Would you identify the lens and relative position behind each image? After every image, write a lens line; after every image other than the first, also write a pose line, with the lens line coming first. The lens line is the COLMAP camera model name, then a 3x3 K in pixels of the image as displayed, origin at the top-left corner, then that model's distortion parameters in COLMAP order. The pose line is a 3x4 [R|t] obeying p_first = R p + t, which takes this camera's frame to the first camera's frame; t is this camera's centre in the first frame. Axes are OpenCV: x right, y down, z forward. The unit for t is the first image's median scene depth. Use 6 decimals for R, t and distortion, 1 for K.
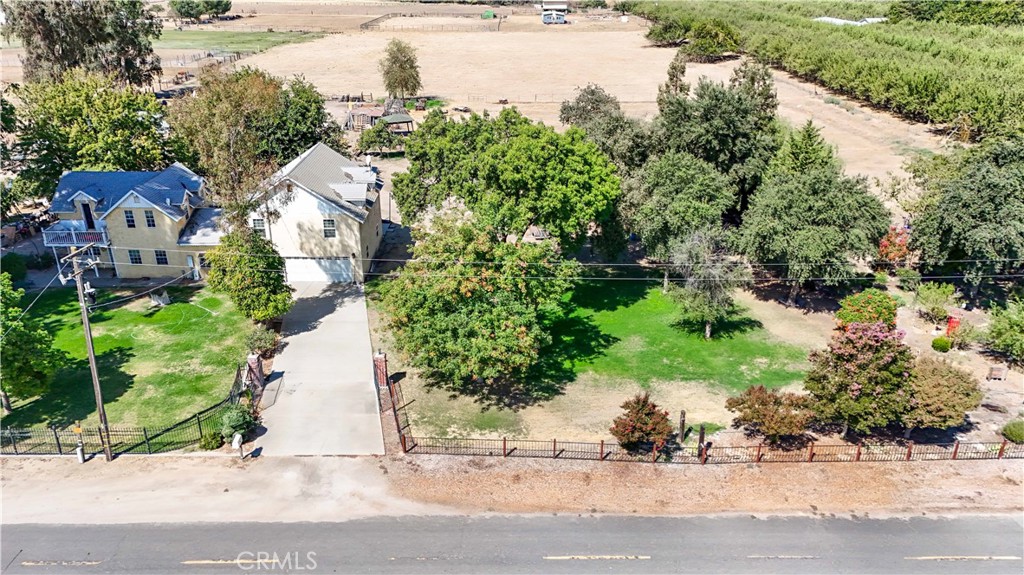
lens RADIAL K [[749.4, 0, 511.3], [0, 749.4, 291.5], [0, 0, 1]] dist [0.062579, -0.043857]
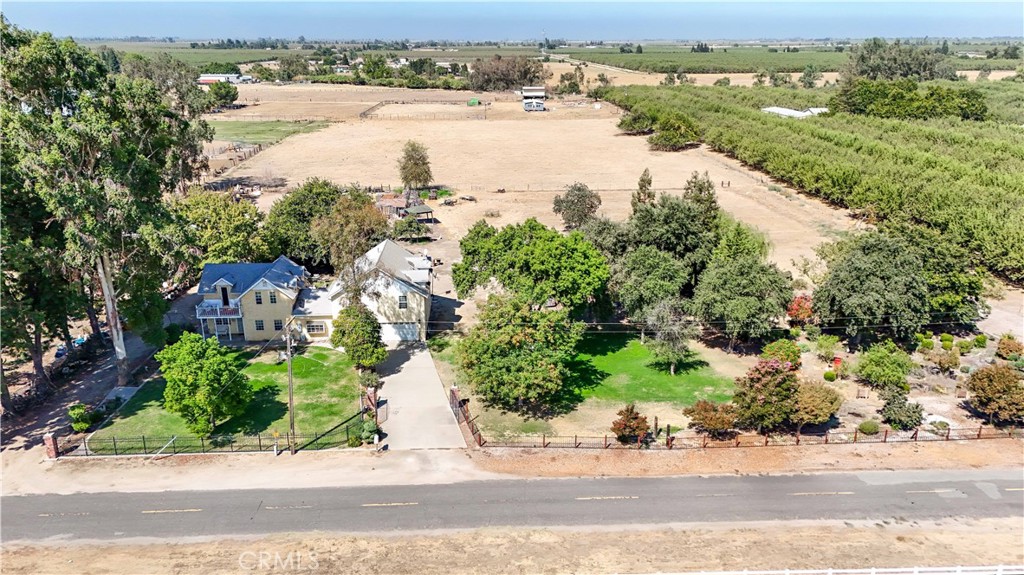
lens RADIAL K [[749.3, 0, 512.0], [0, 749.3, 287.5], [0, 0, 1]] dist [0.083396, -0.076407]
pose [[0.999395, -0.013526, 0.032050, -0.092053], [0.016406, 0.995680, -0.091387, 0.022537], [-0.030676, 0.091858, 0.995300, -0.449370]]
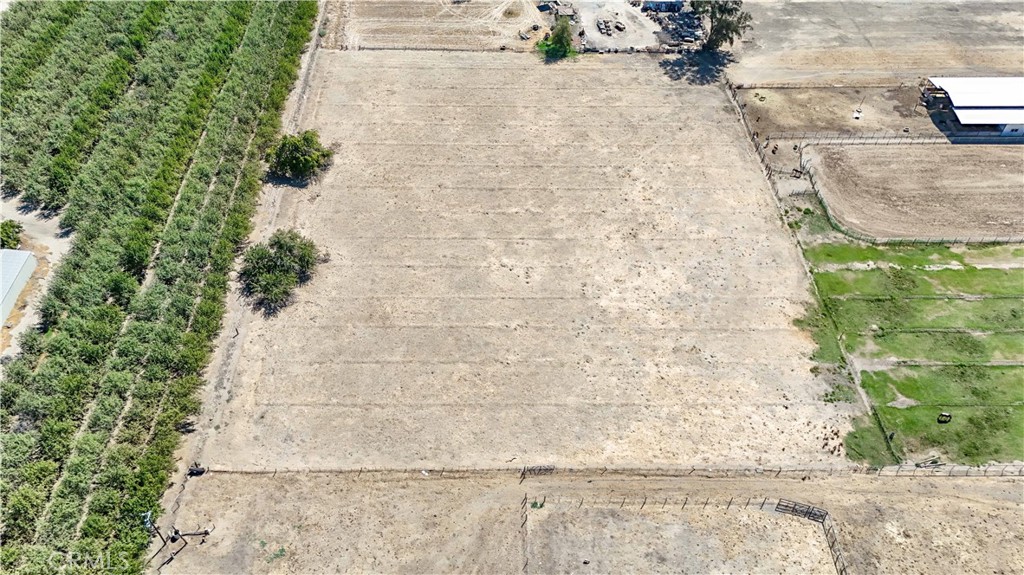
lens RADIAL K [[749.3, 0, 512.0], [0, 749.3, 287.5], [0, 0, 1]] dist [0.083396, -0.076407]
pose [[-0.999779, -0.003698, -0.020701, 0.006248], [-0.020725, 0.340040, 0.940182, -4.627127], [0.003562, 0.940404, -0.340042, 5.755732]]
